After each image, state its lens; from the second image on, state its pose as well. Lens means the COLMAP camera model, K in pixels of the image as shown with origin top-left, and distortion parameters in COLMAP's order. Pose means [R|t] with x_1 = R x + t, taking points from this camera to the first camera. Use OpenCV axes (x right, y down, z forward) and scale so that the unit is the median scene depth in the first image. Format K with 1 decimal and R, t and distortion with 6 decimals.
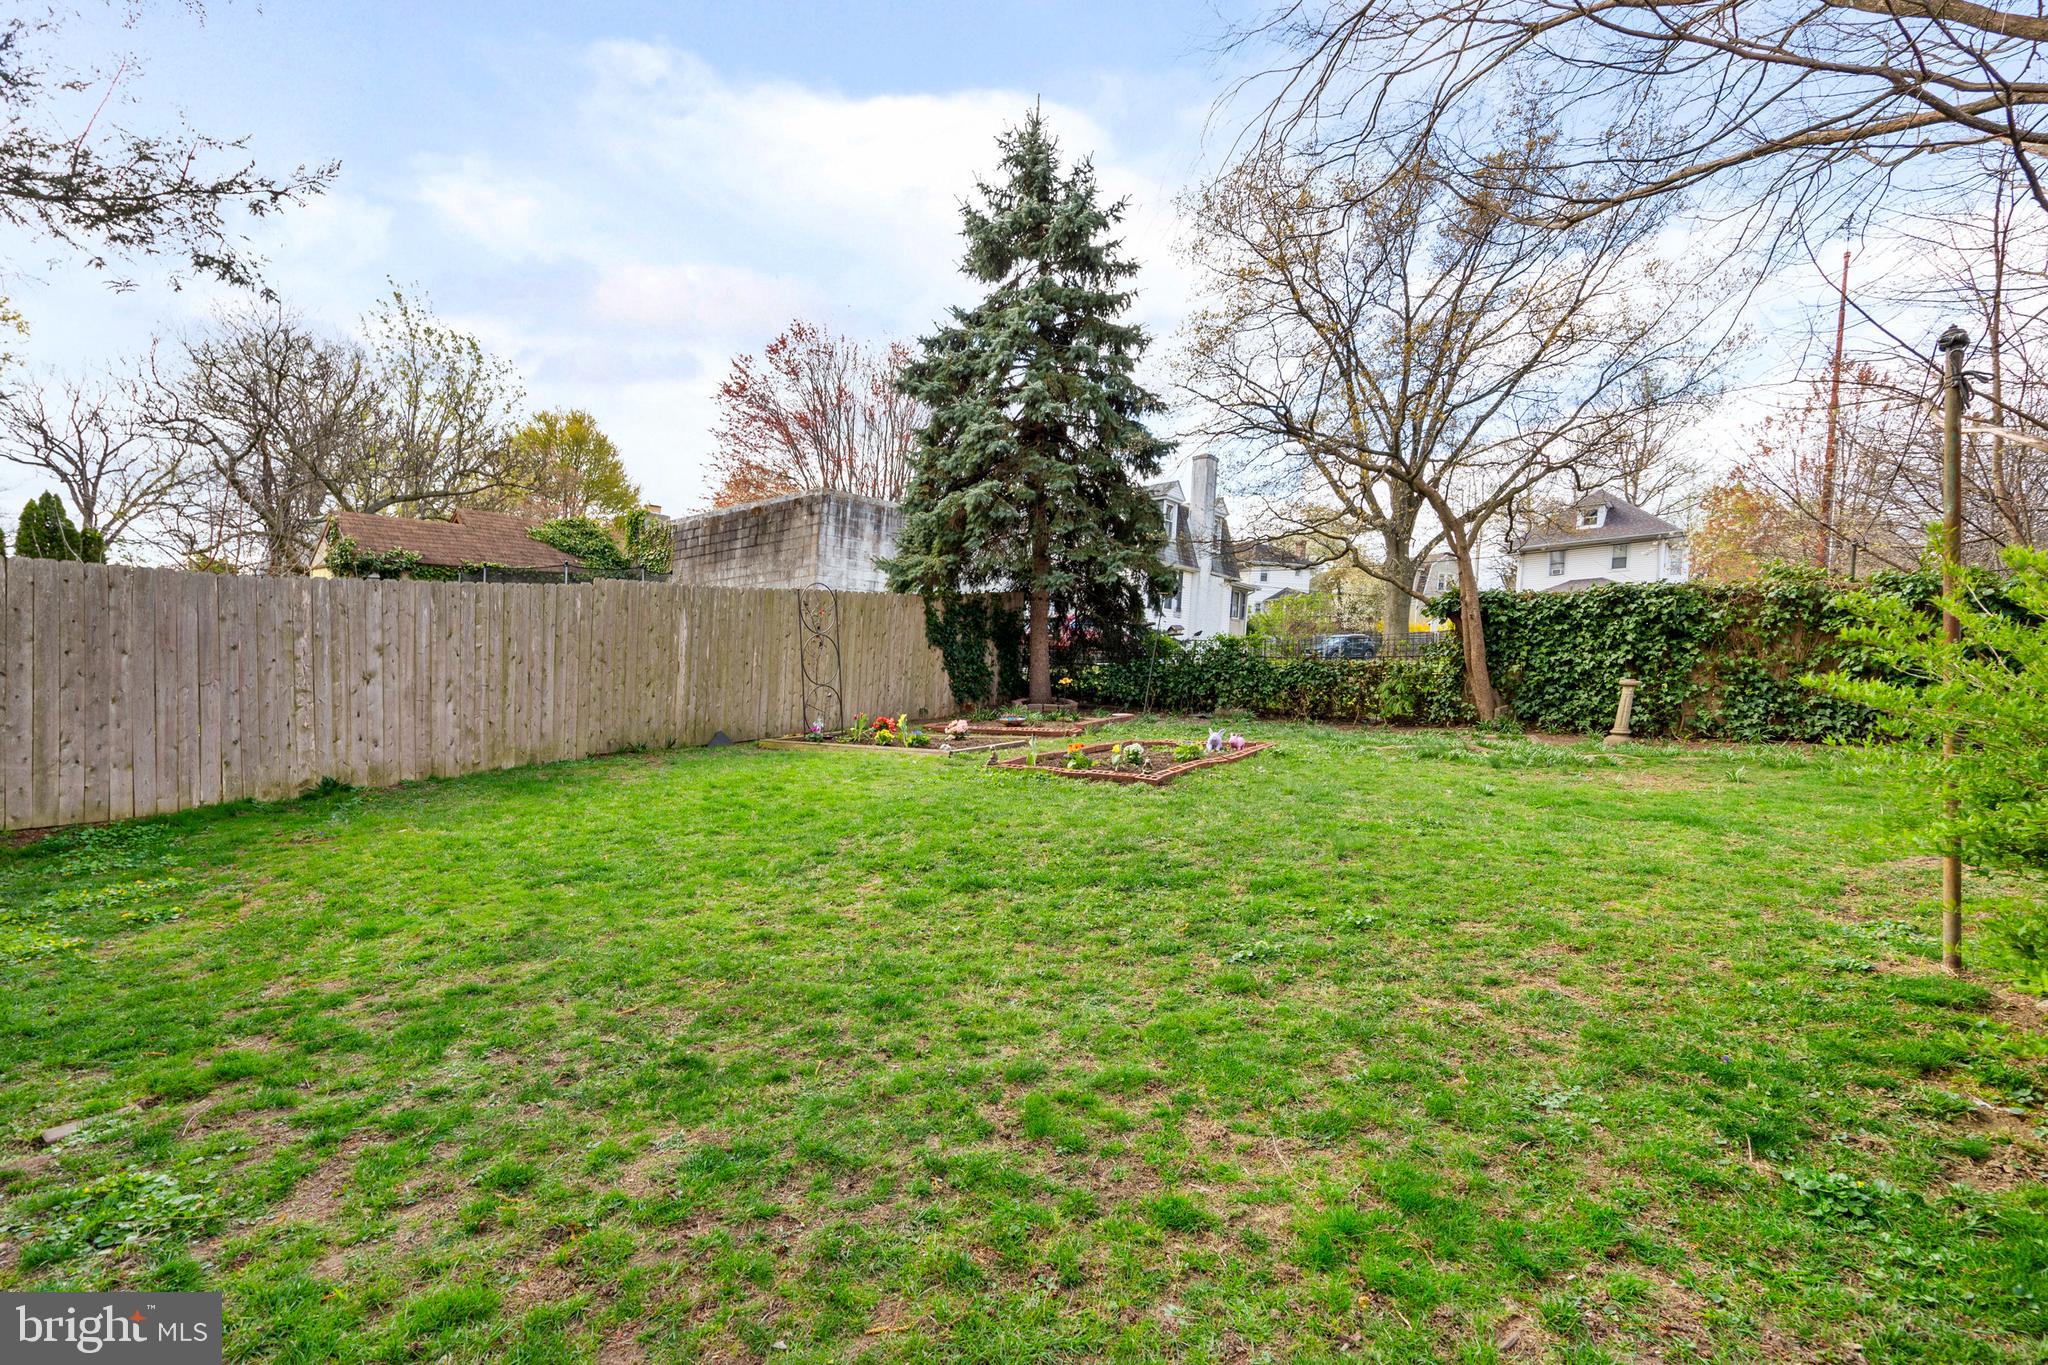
lens RADIAL K [[944.8, 0, 1024.0], [0, 944.8, 682.5], [0, 0, 1]] dist [0.001912, 0.000177]
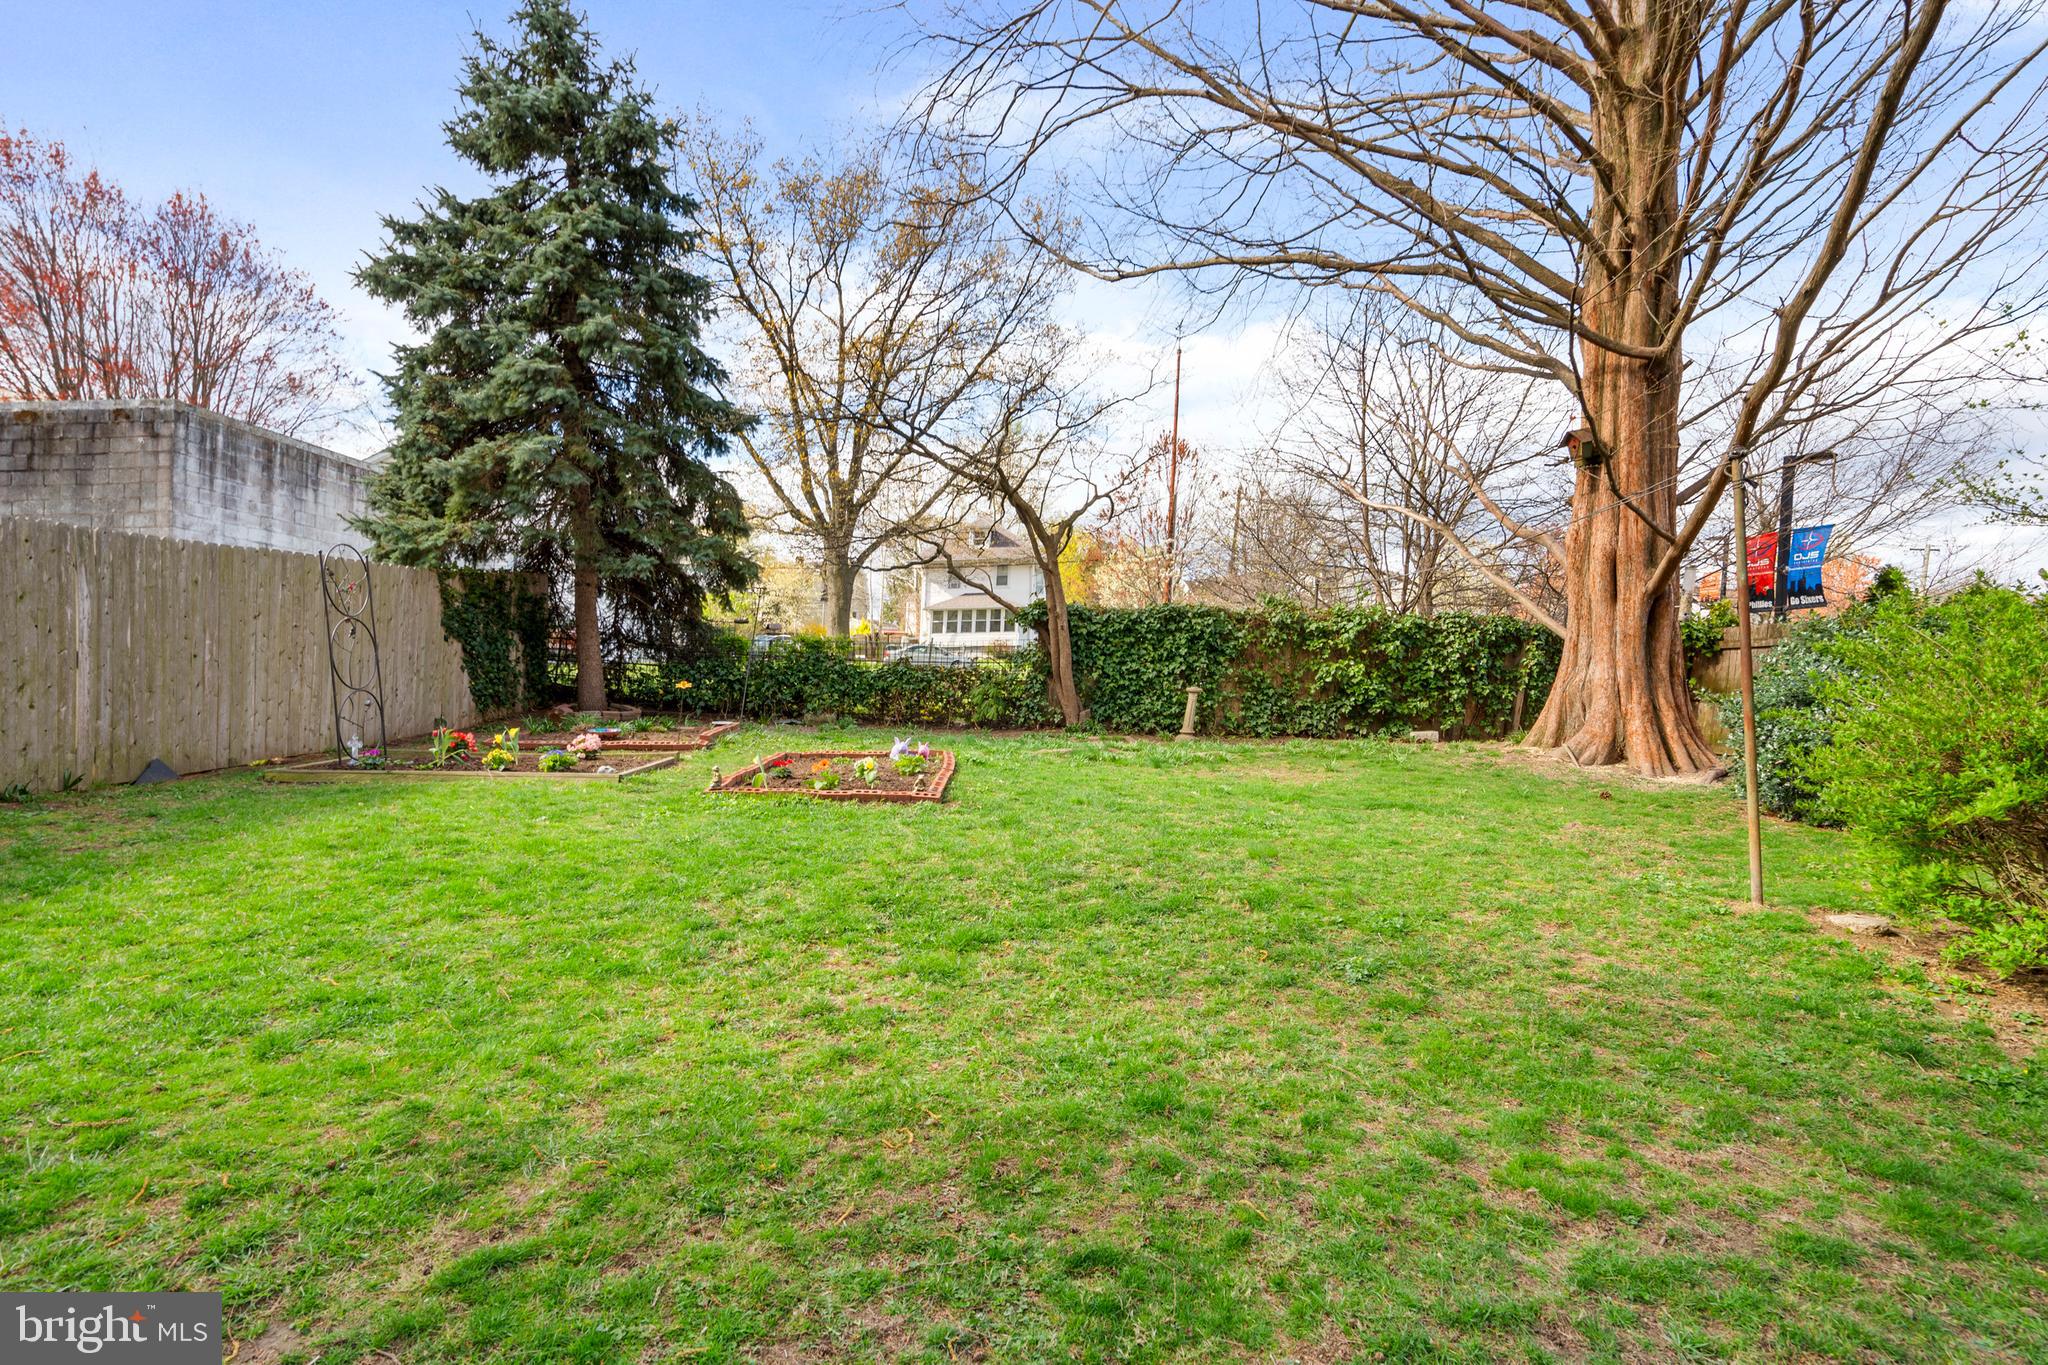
lens RADIAL K [[956.8, 0, 1024.3], [0, 956.8, 736.0], [0, 0, 1]] dist [-0.000238, 0.010365]
pose [[0.832321, -0.023859, 0.553781, -0.147068], [-0.006470, 0.998587, 0.052747, -0.002655], [-0.554257, -0.047485, 0.830990, 0.090837]]
